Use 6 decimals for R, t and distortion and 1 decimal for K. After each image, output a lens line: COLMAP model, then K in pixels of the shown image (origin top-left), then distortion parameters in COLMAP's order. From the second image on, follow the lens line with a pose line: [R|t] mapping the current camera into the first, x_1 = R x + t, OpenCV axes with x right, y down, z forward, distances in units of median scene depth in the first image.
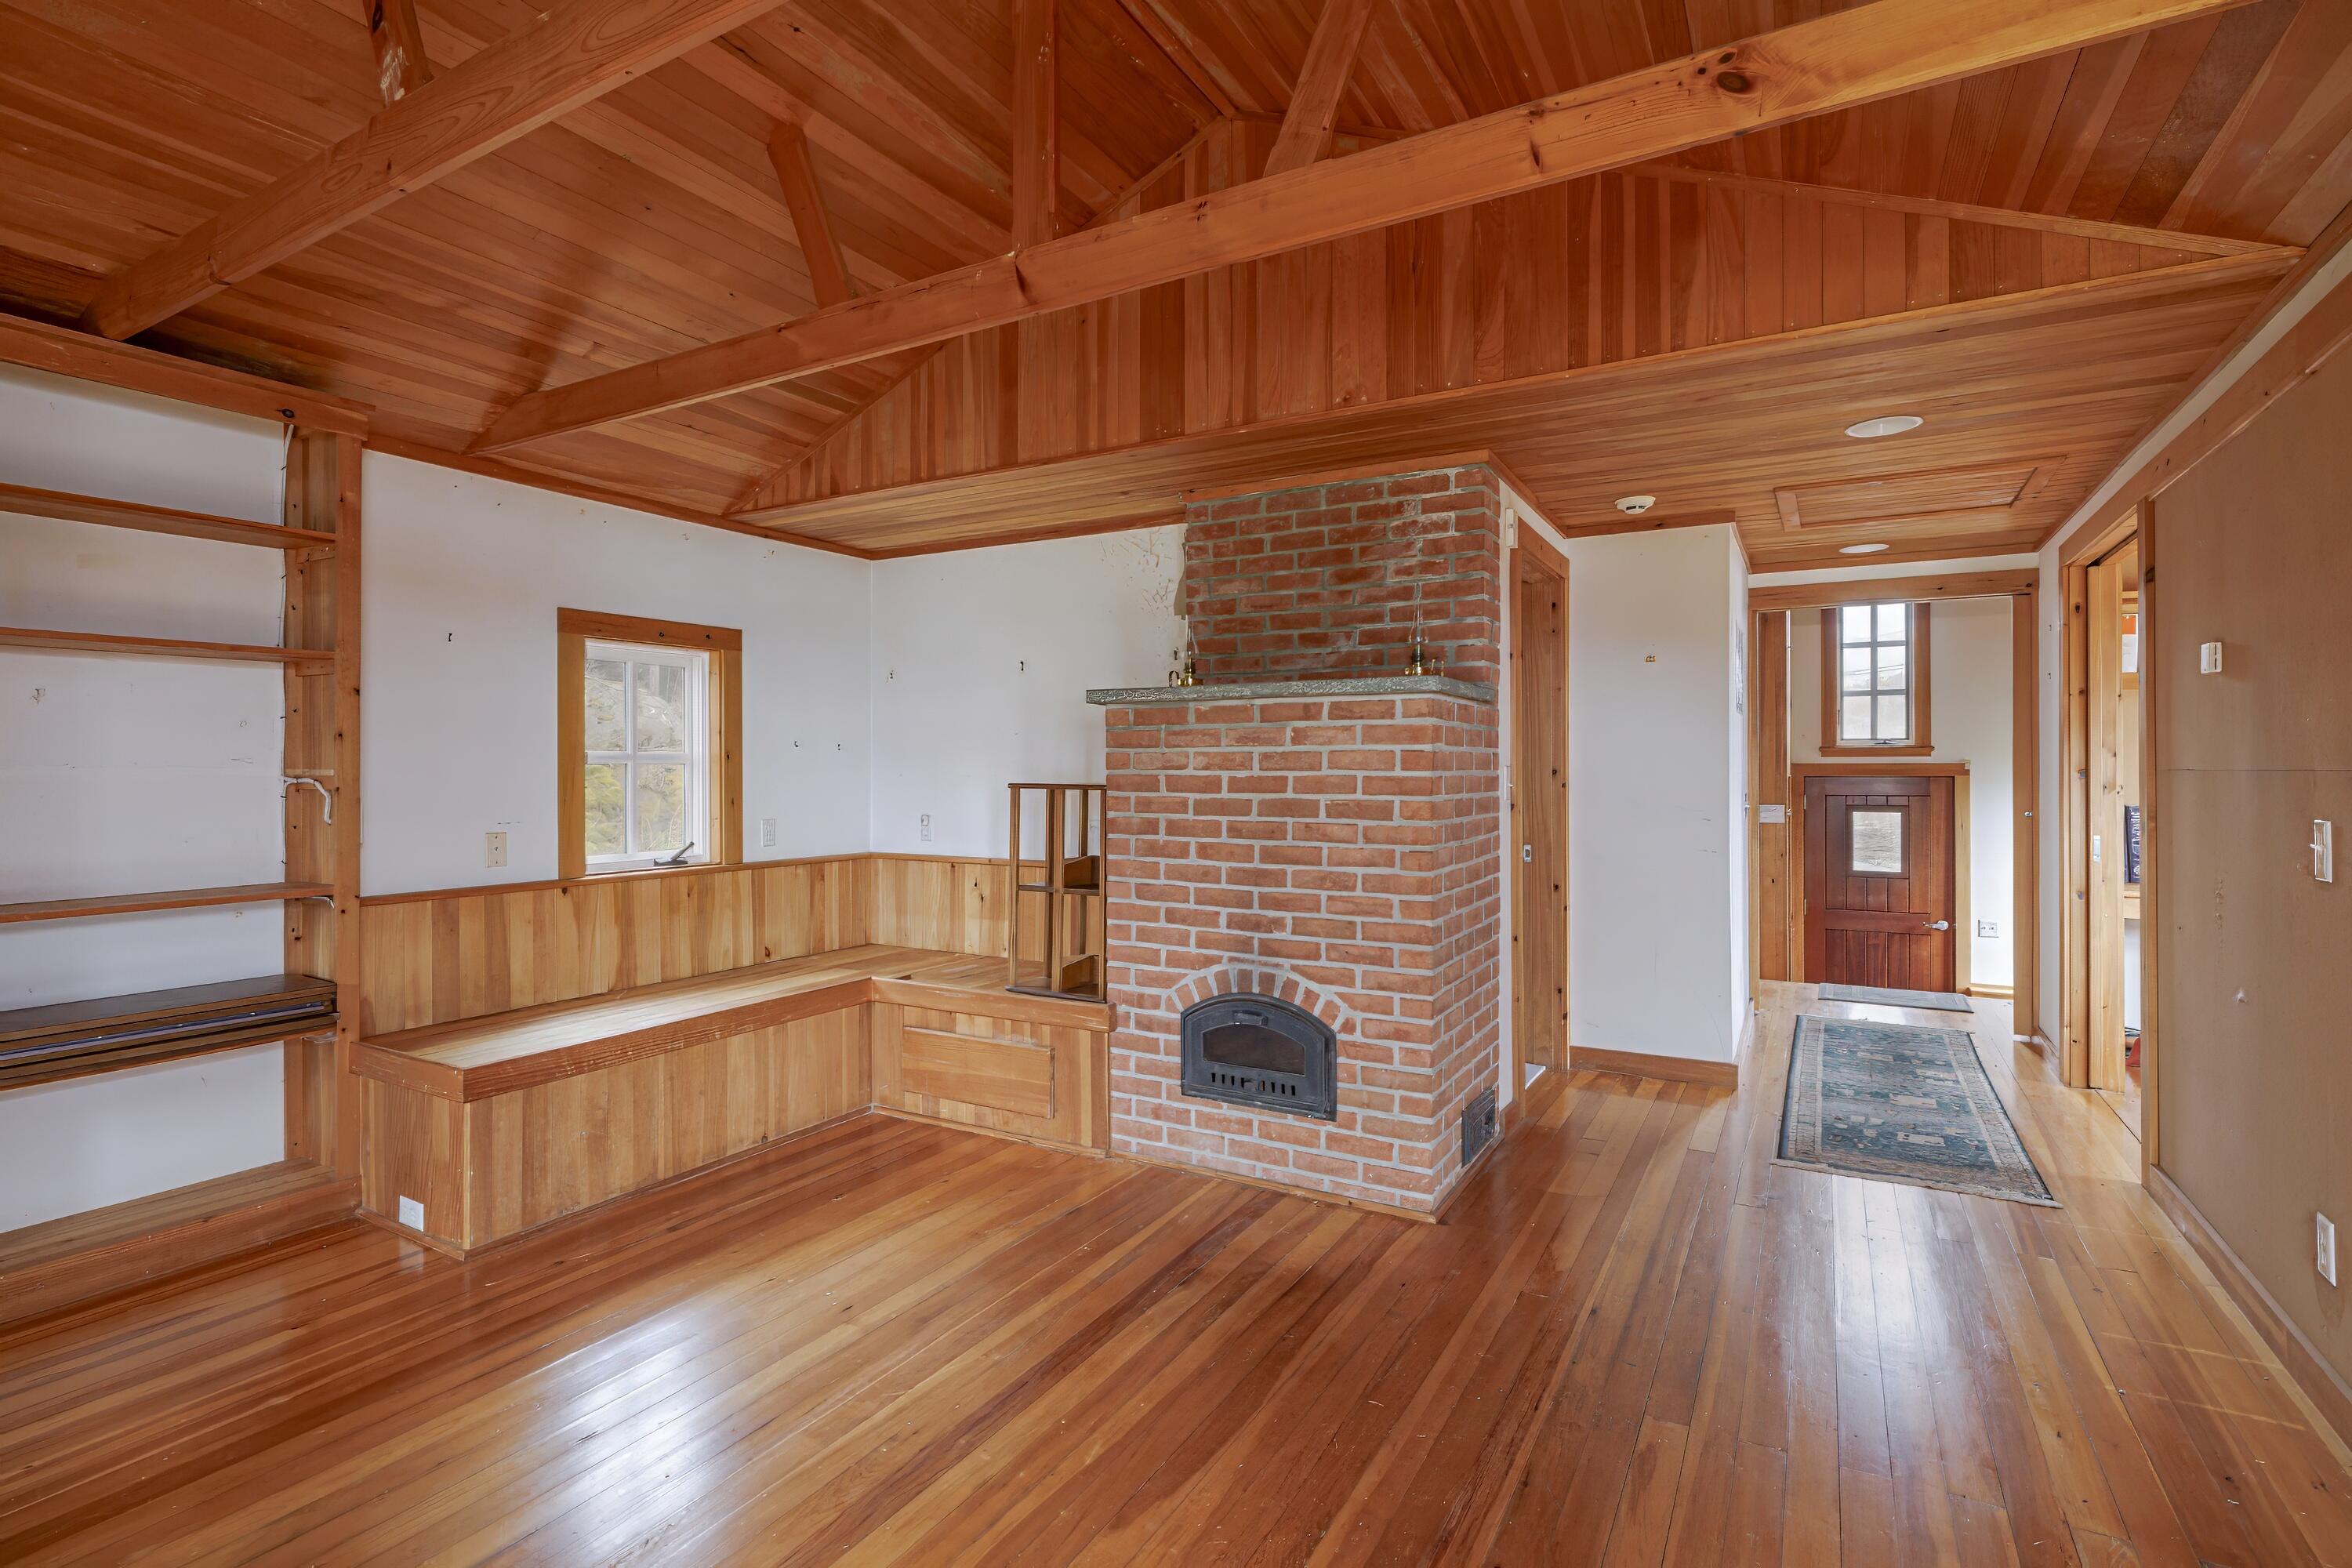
lens RADIAL K [[1121.3, 0, 1176.2], [0, 1121.3, 774.3], [0, 0, 1]] dist [-0.000113, -0.000006]
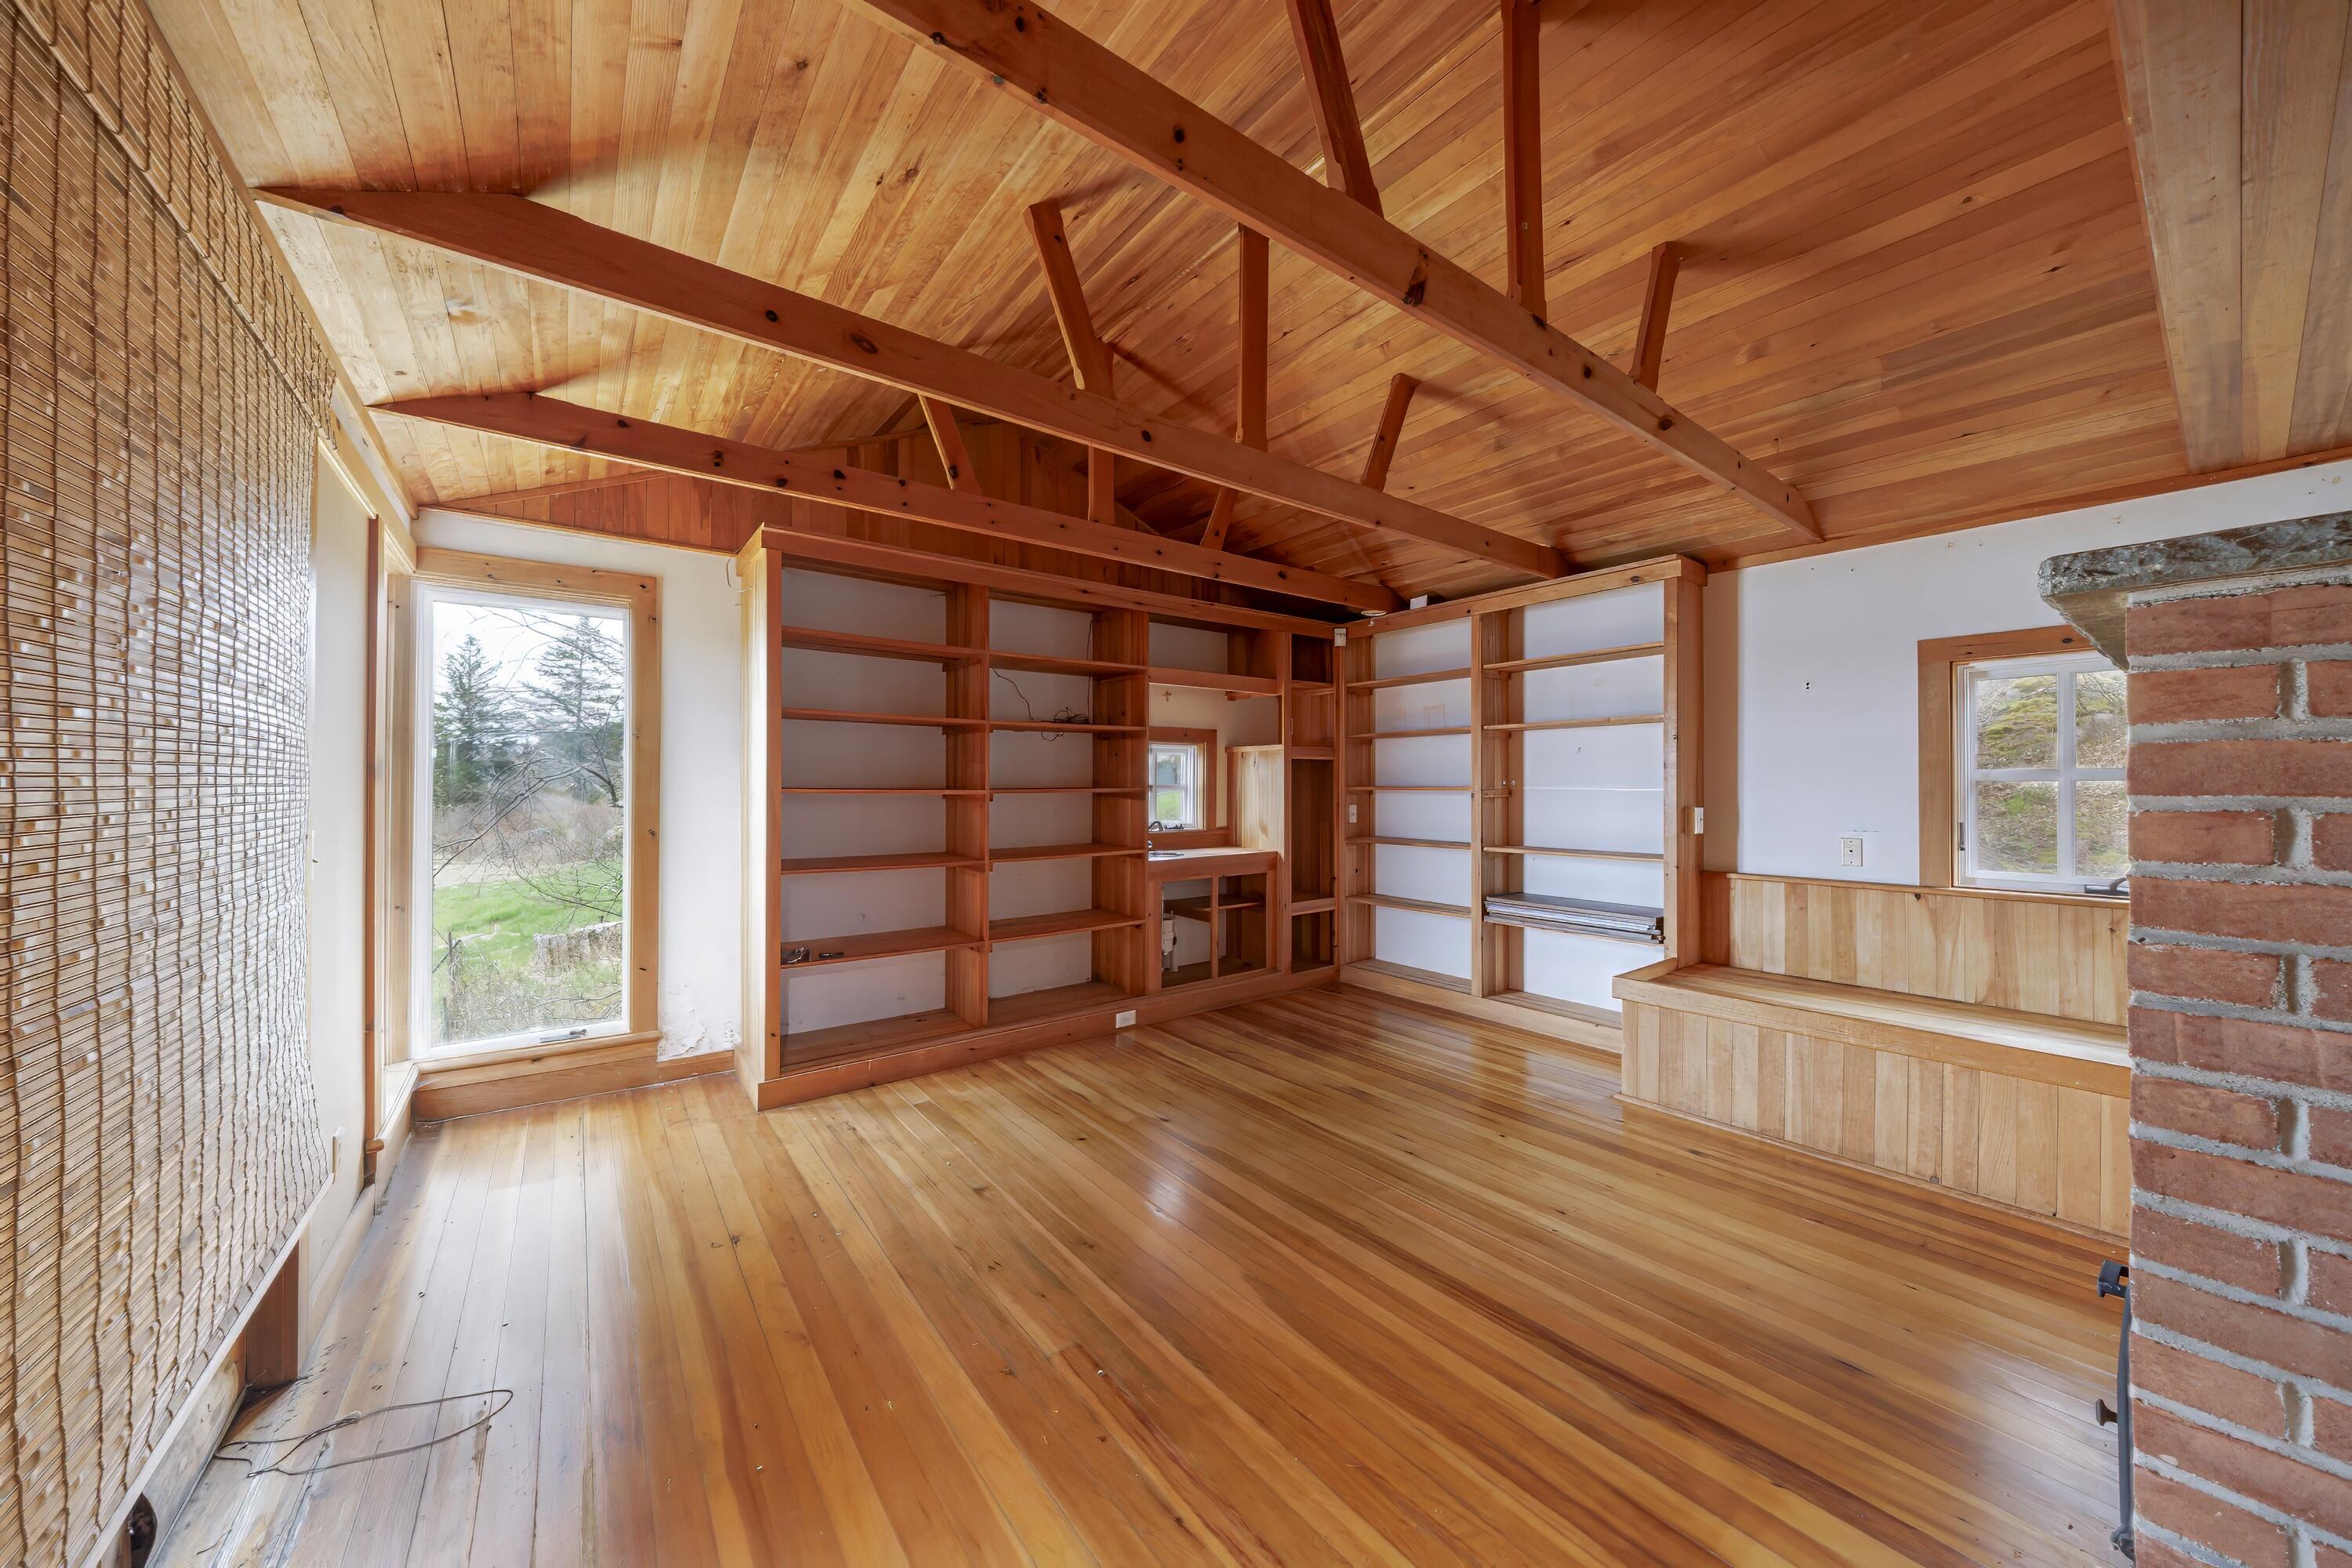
lens RADIAL K [[808.3, 0, 1180.3], [0, 808.3, 785.1], [0, 0, 1]] dist [0.000083, 0.000004]
pose [[-0.390958, 0.001128, -0.920408, 0.527199], [-0.000271, 0.999999, 0.001341, -0.008683], [0.920408, 0.000774, -0.390958, 0.699499]]
